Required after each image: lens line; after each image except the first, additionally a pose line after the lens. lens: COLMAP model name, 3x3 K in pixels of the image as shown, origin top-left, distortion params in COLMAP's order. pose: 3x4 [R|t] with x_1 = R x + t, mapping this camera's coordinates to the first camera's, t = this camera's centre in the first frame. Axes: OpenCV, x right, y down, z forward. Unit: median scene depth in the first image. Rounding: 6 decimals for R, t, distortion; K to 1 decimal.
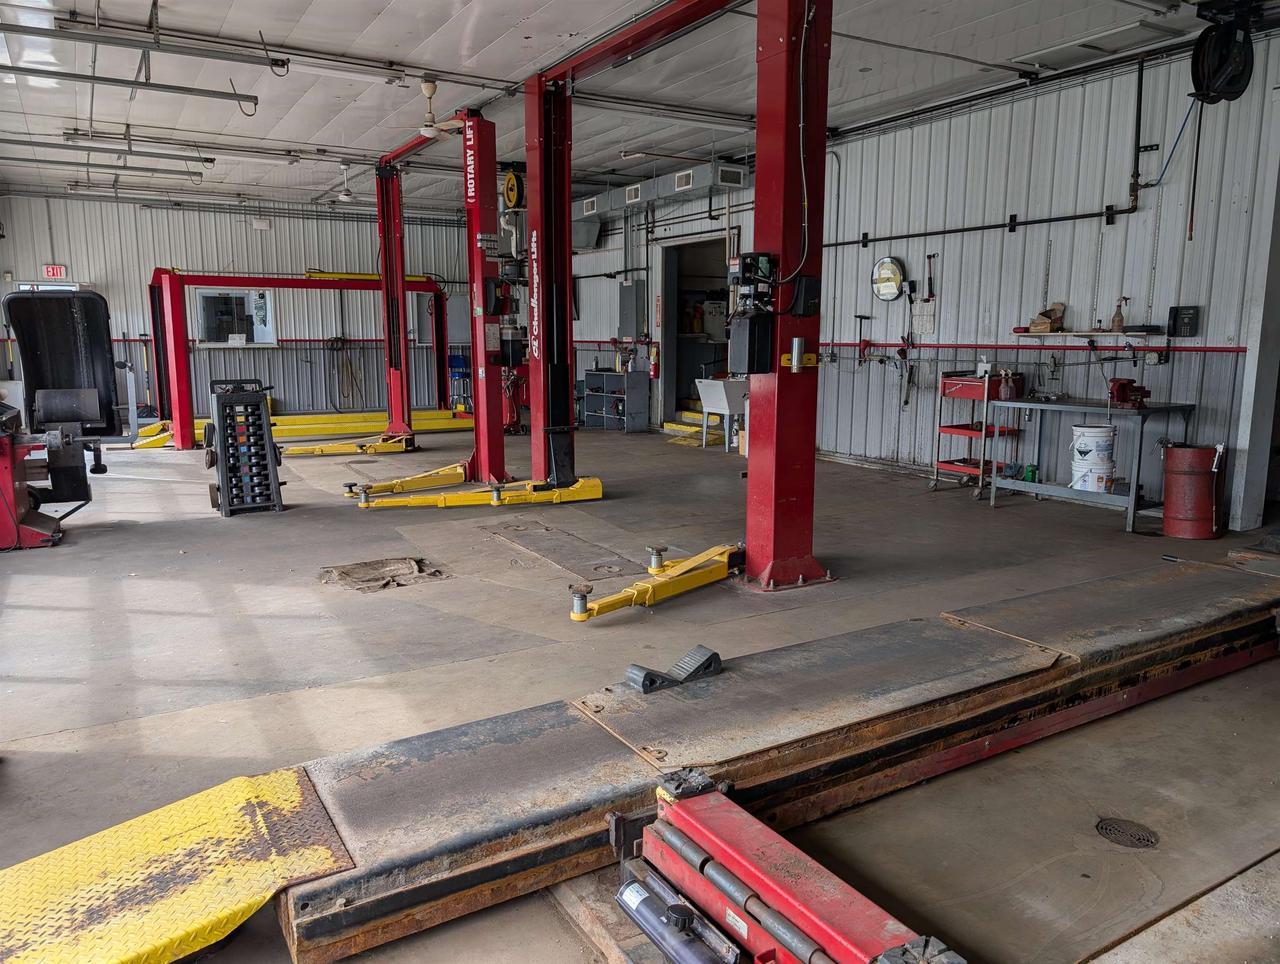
lens RADIAL K [[922.5, 0, 633.9], [0, 922.5, 491.6], [0, 0, 1]] dist [0.010595, -0.030586]
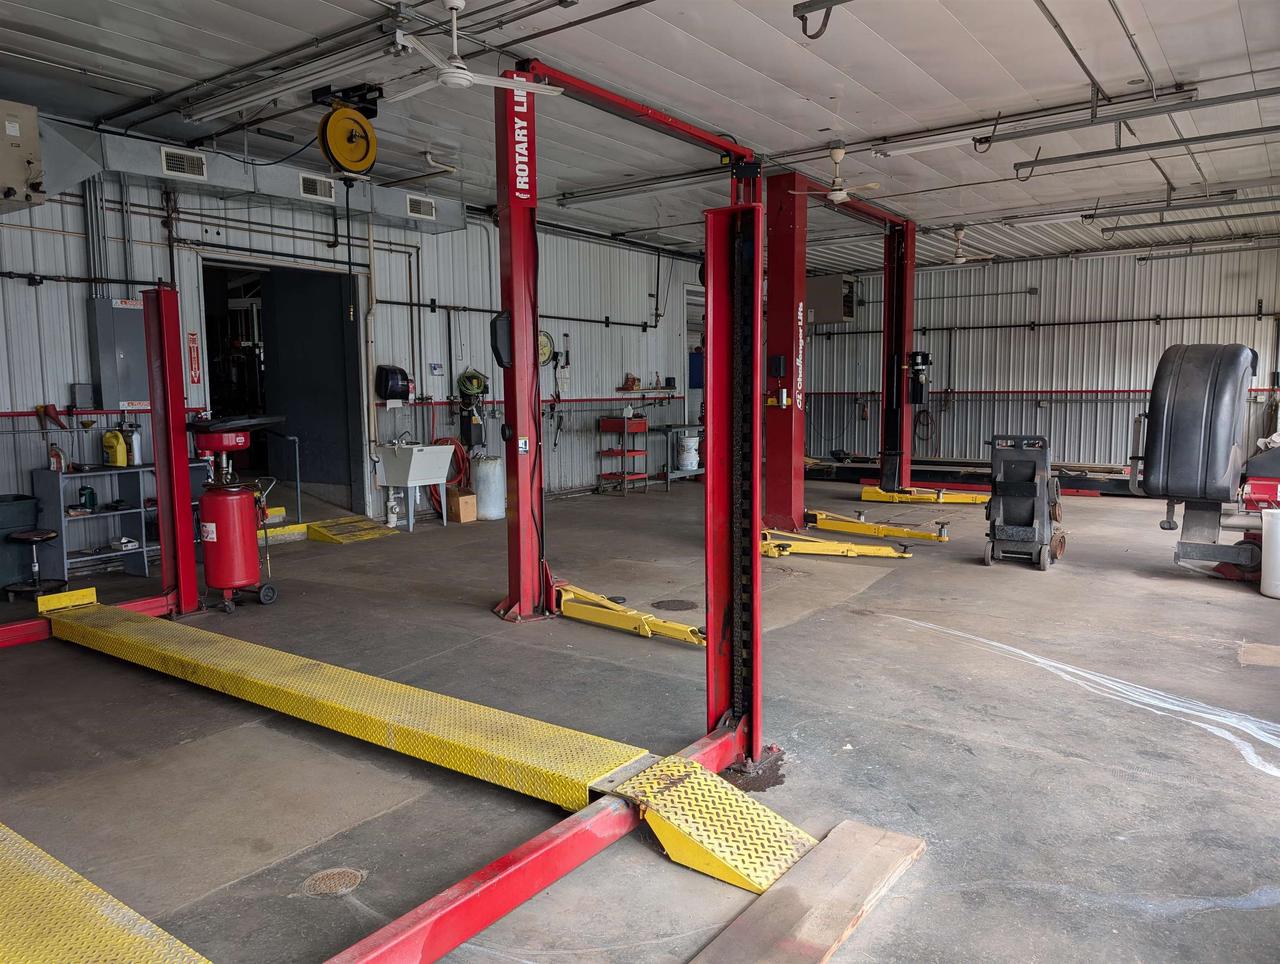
lens RADIAL K [[922.5, 0, 633.9], [0, 922.5, 491.6], [0, 0, 1]] dist [0.010595, -0.030586]
pose [[-0.392770, -0.093068, 0.914915, -0.959213], [0.165227, 0.971536, 0.169760, -0.240714], [-0.904672, 0.217845, -0.366213, 1.428948]]
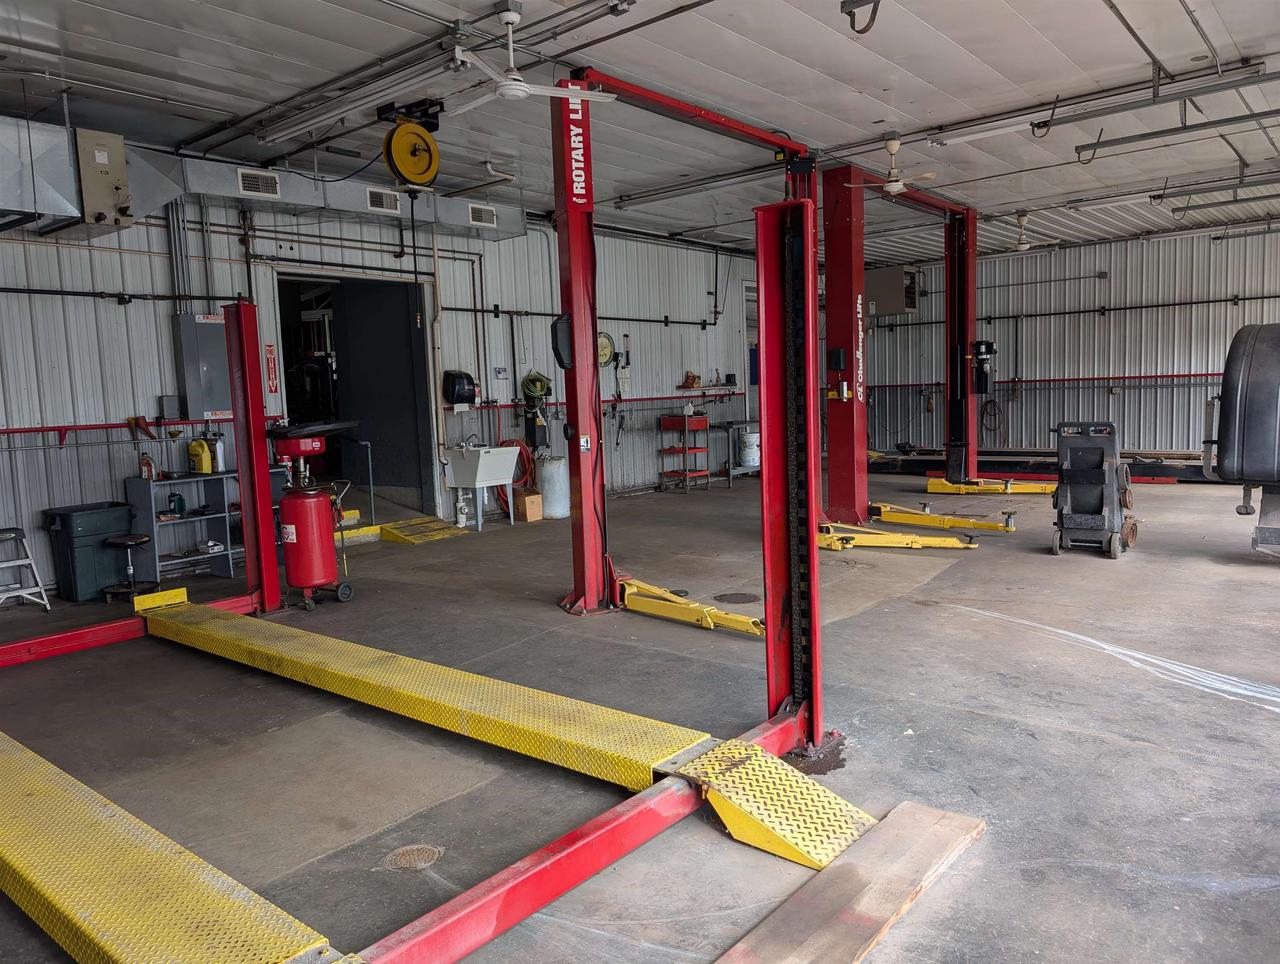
lens RADIAL K [[922.5, 0, 633.9], [0, 922.5, 491.6], [0, 0, 1]] dist [0.010595, -0.030586]
pose [[-0.329038, -0.085555, 0.940433, -0.973789], [0.196556, 0.967870, 0.156822, -0.238835], [-0.923634, 0.236448, -0.301650, 1.431463]]
